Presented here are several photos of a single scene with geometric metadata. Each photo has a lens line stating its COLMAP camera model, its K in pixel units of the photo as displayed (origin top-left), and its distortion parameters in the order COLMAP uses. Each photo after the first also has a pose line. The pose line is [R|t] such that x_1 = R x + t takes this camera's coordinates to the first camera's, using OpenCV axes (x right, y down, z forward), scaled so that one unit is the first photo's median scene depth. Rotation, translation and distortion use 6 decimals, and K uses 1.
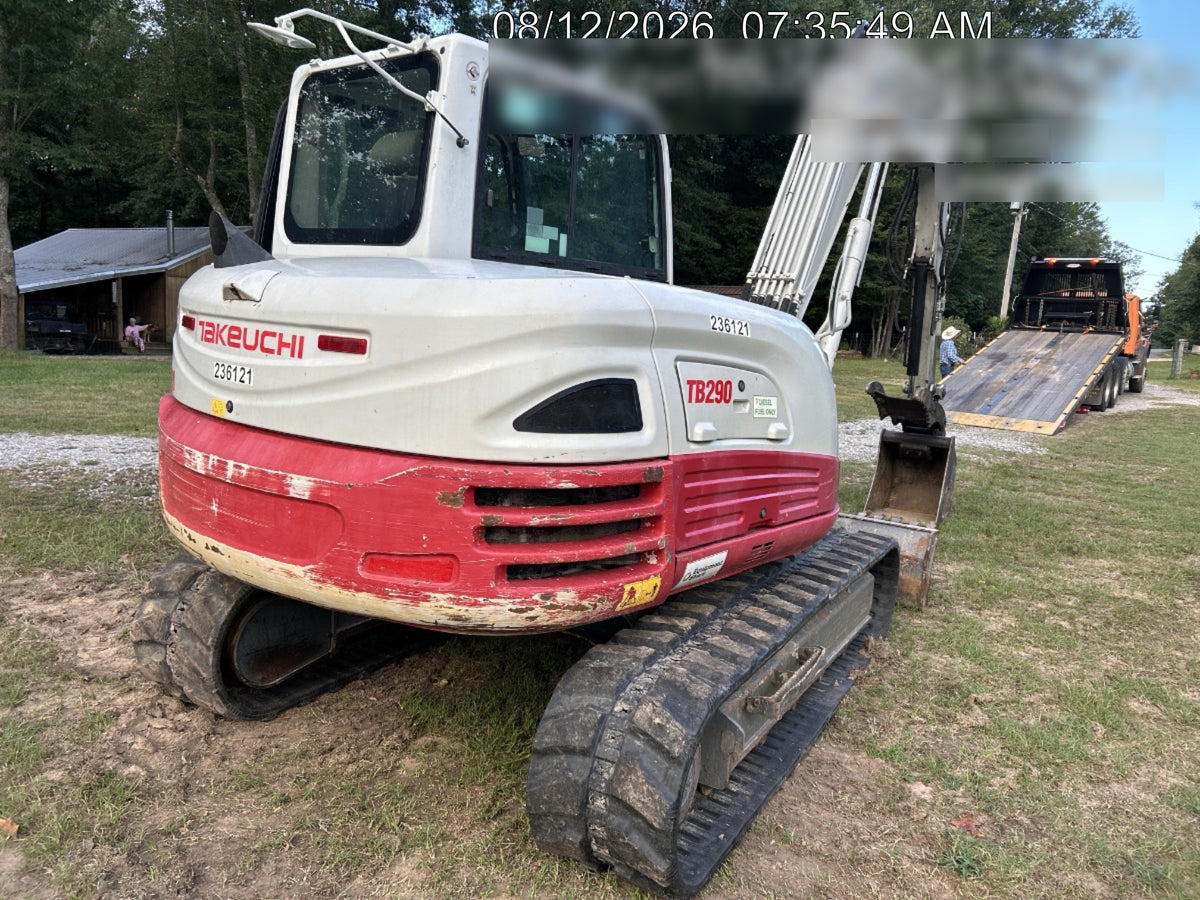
lens RADIAL K [[900.4, 0, 642.8], [0, 900.4, 435.2], [0, 0, 1]] dist [0.002765, -0.001053]
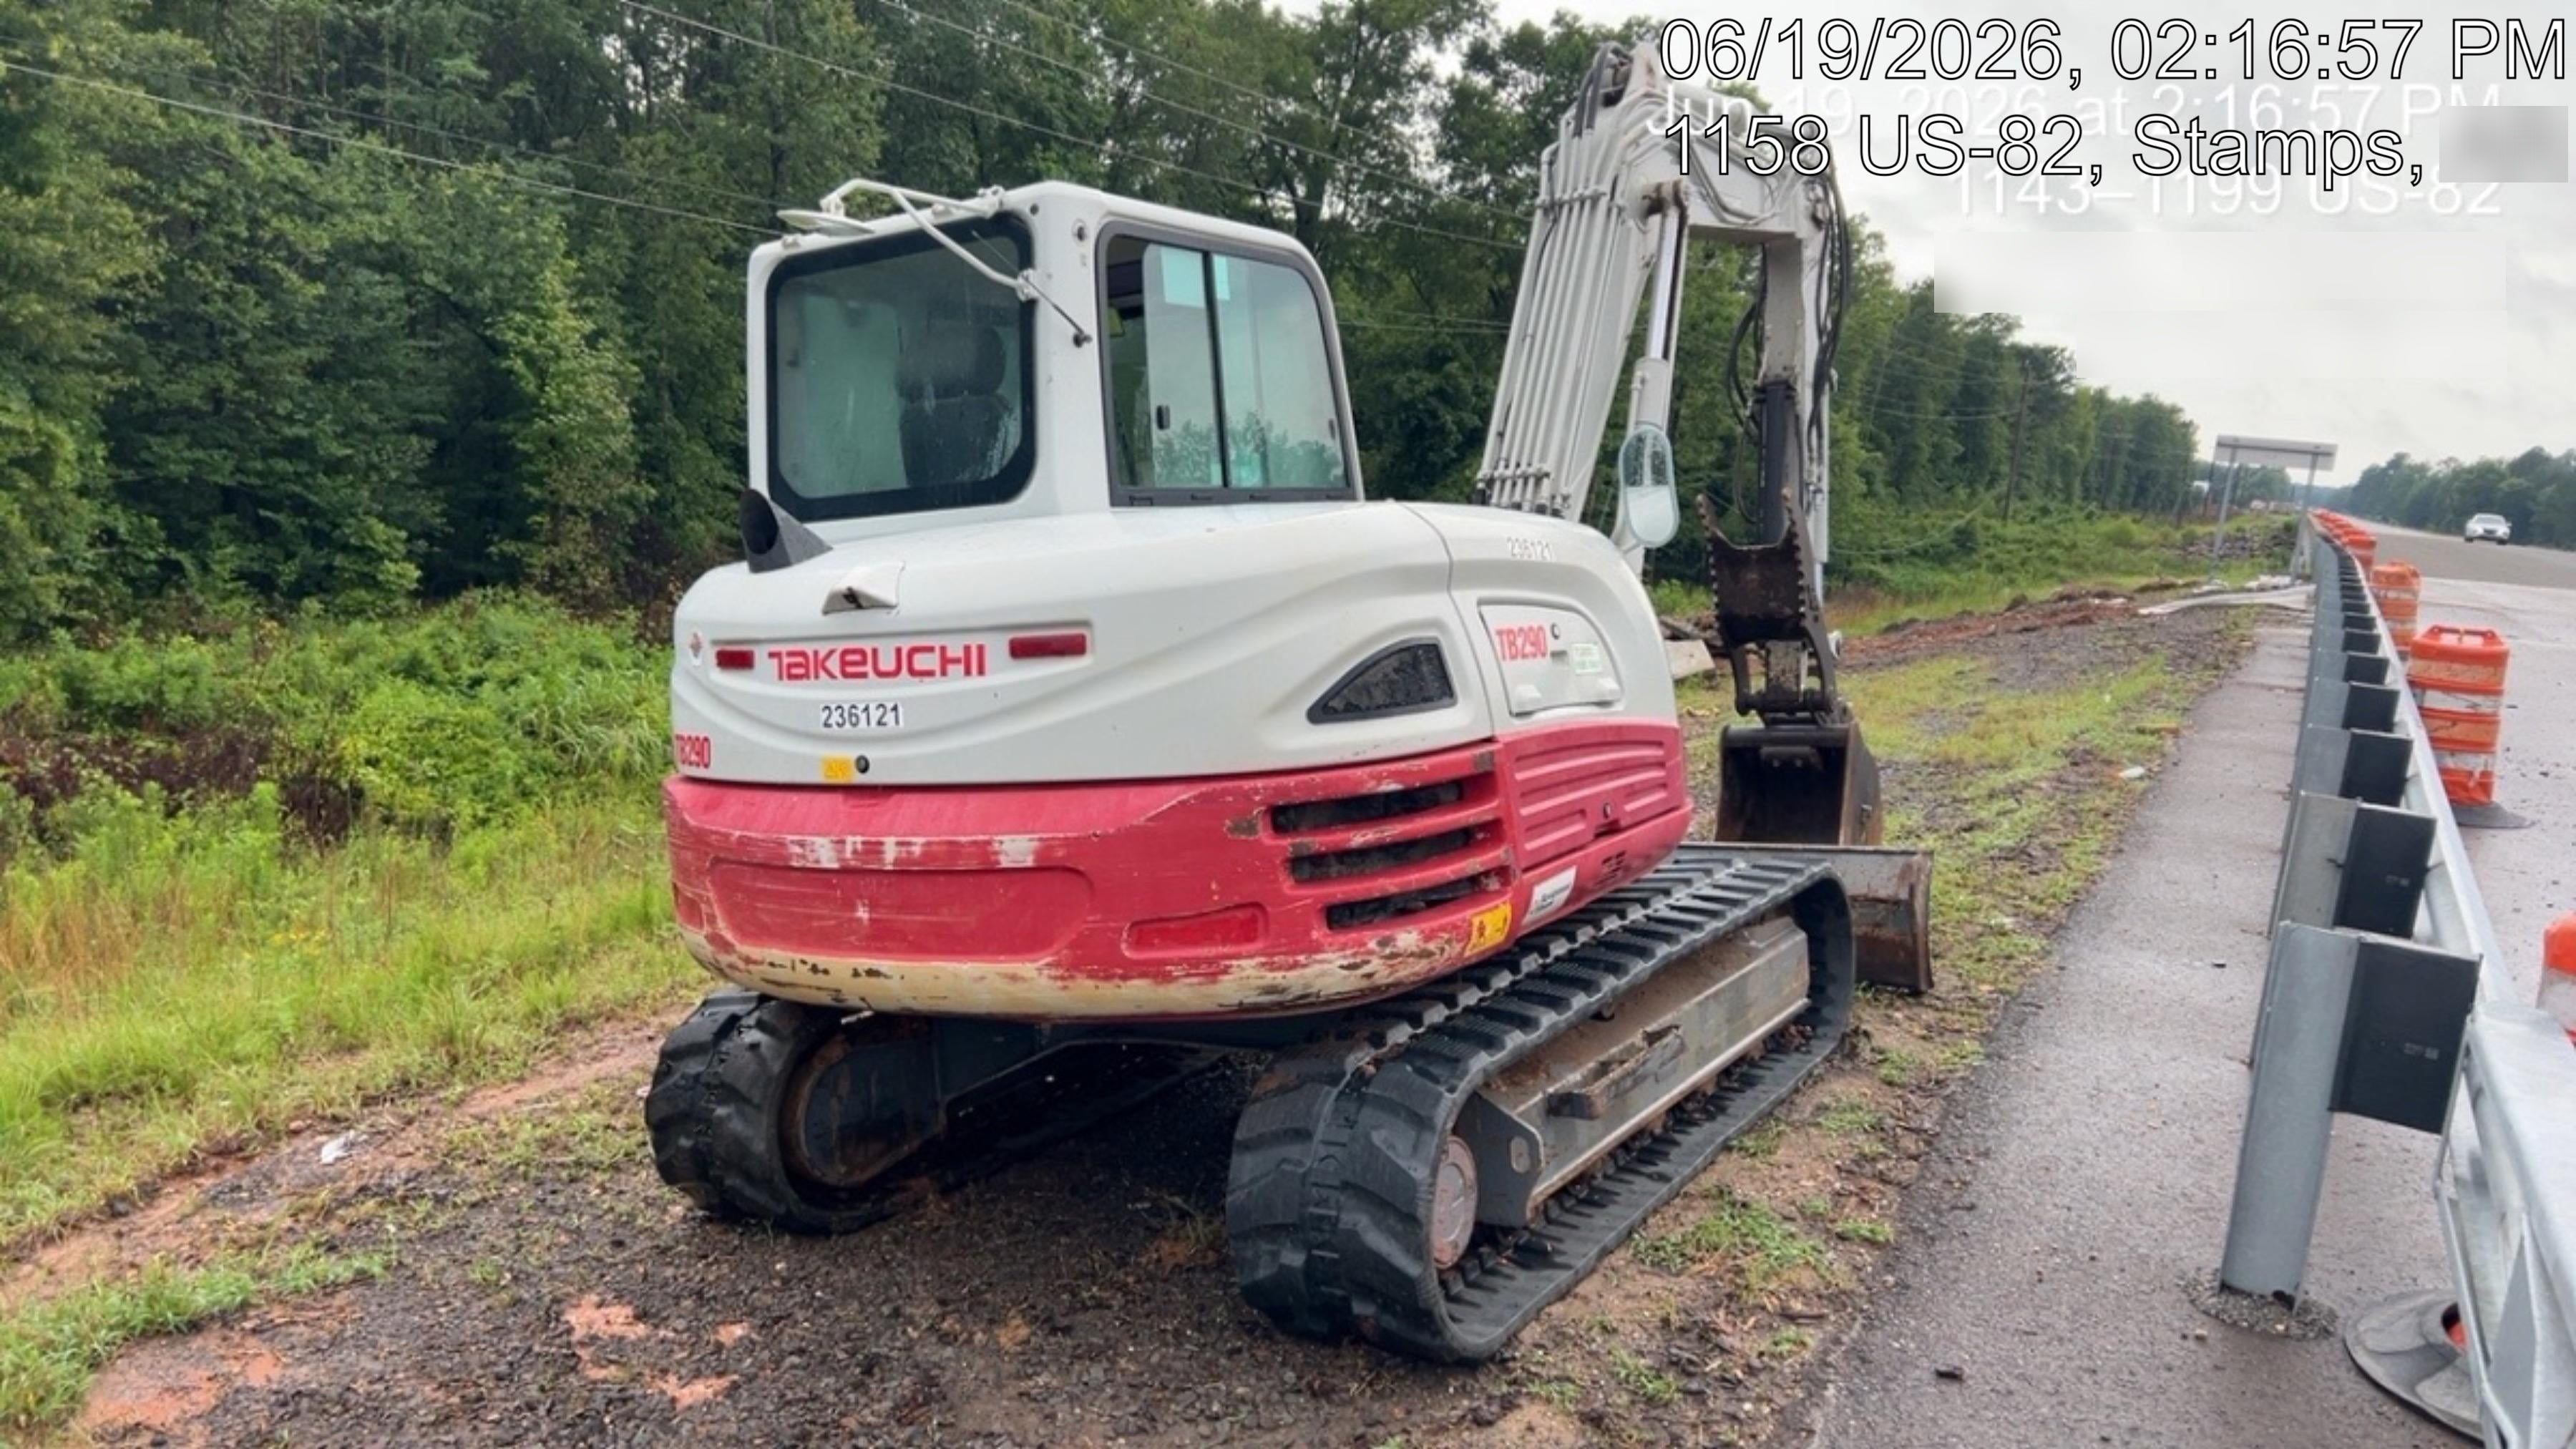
lens RADIAL K [[1876.6, 0, 1313.5], [0, 1876.6, 735.3], [0, 0, 1]] dist [0.068685, -0.097083]
pose [[0.981355, -0.153270, 0.115978, -0.294309], [0.158561, 0.986625, -0.037808, 0.057659], [-0.108632, 0.055493, 0.992532, -0.486469]]
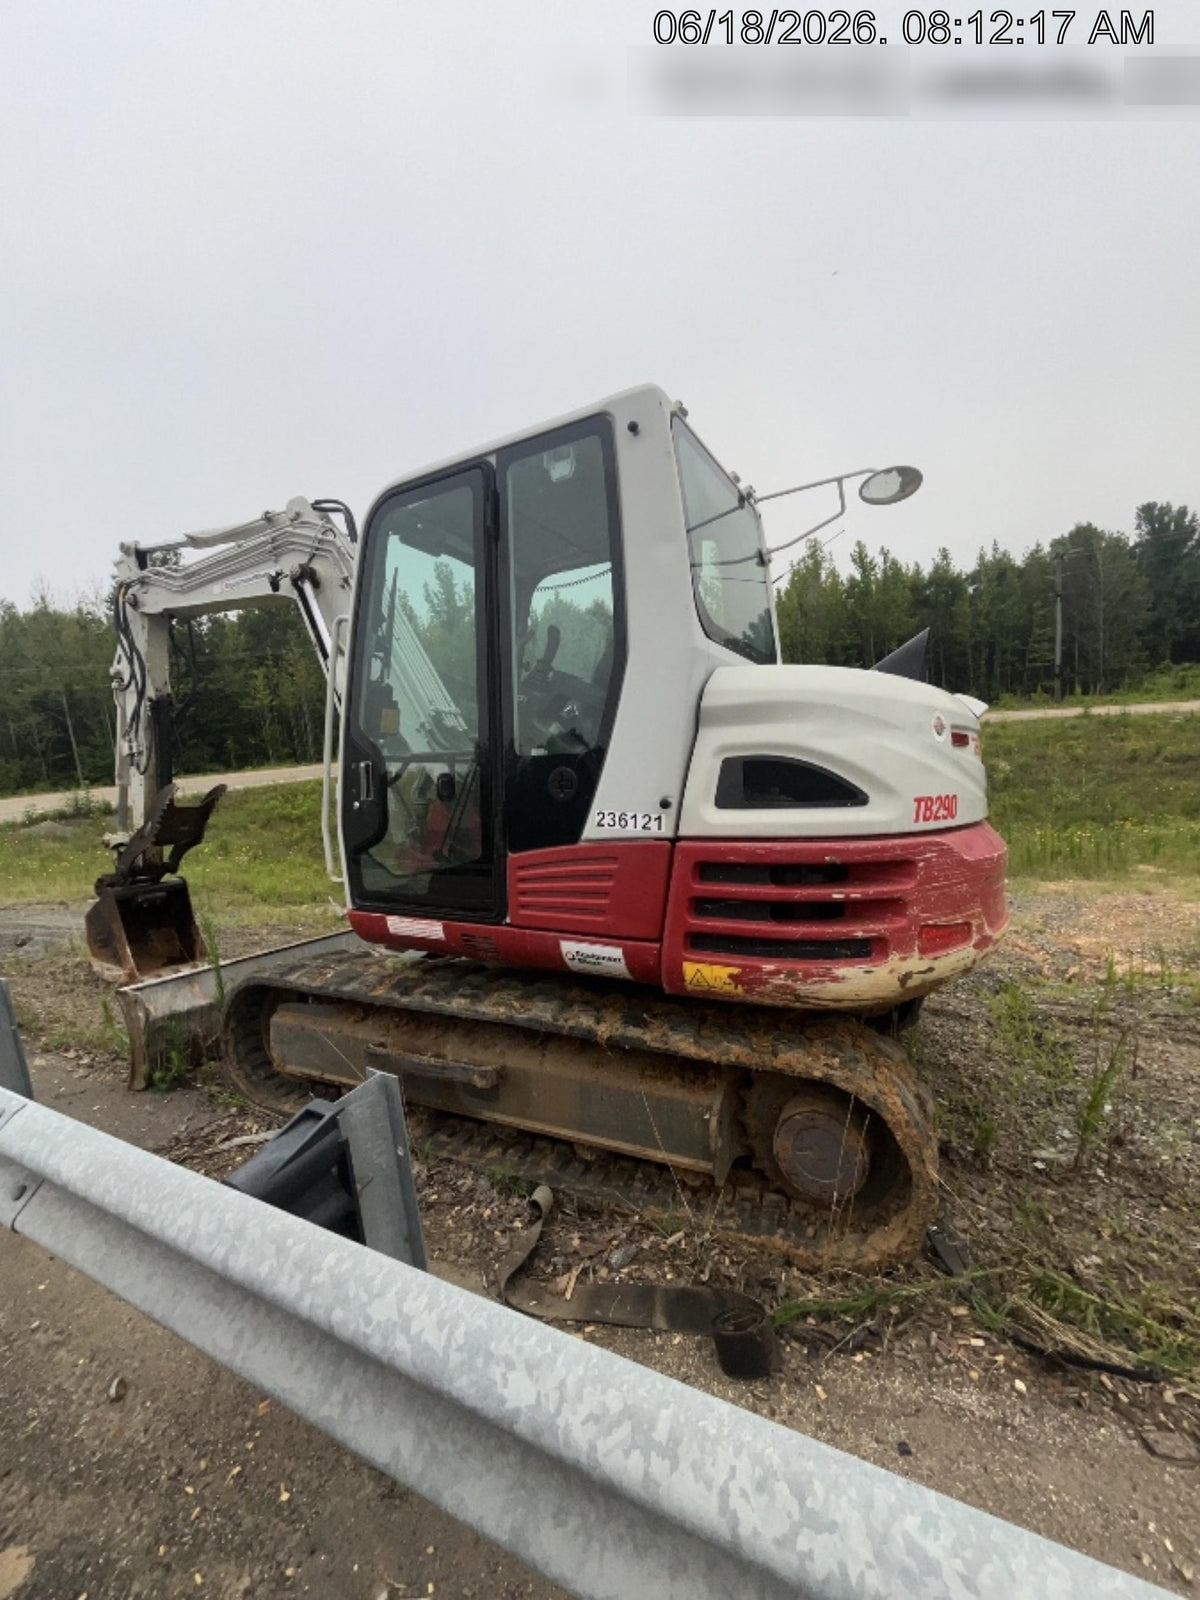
lens RADIAL K [[643.5, 0, 593.0], [0, 643.5, 807.5], [0, 0, 1]] dist [0.000271, -0.000099]
pose [[-0.158272, -0.098872, 0.982433, -1.292173], [0.157006, 0.979795, 0.123900, -0.230917], [-0.974833, 0.173857, -0.139550, 1.716736]]
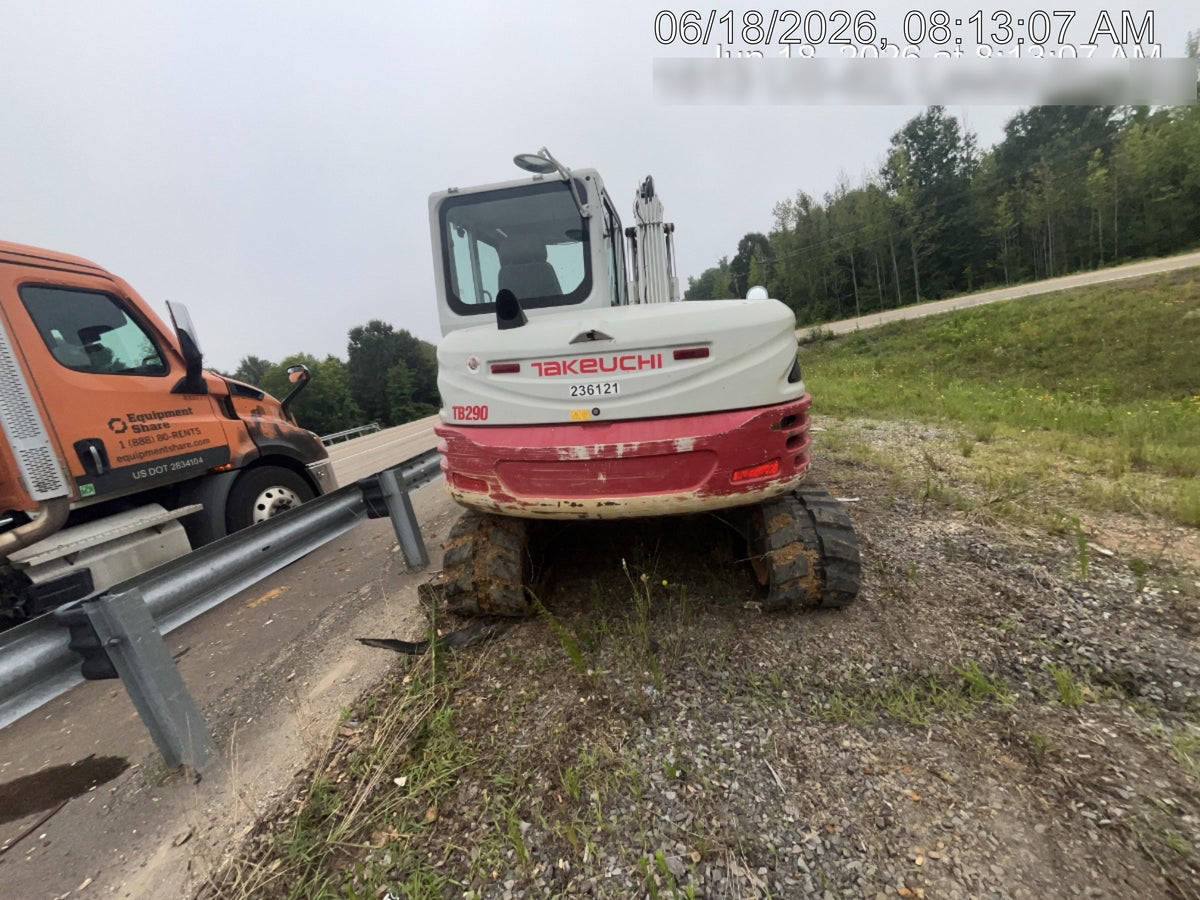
lens RADIAL K [[482.6, 0, 600.0], [0, 482.6, 450.0], [0, 0, 1]] dist [0.000271, -0.000099]
pose [[0.856417, -0.244900, 0.454504, -0.872636], [0.215385, 0.969546, 0.116573, -0.065111], [-0.469211, -0.001942, 0.883084, 0.284374]]
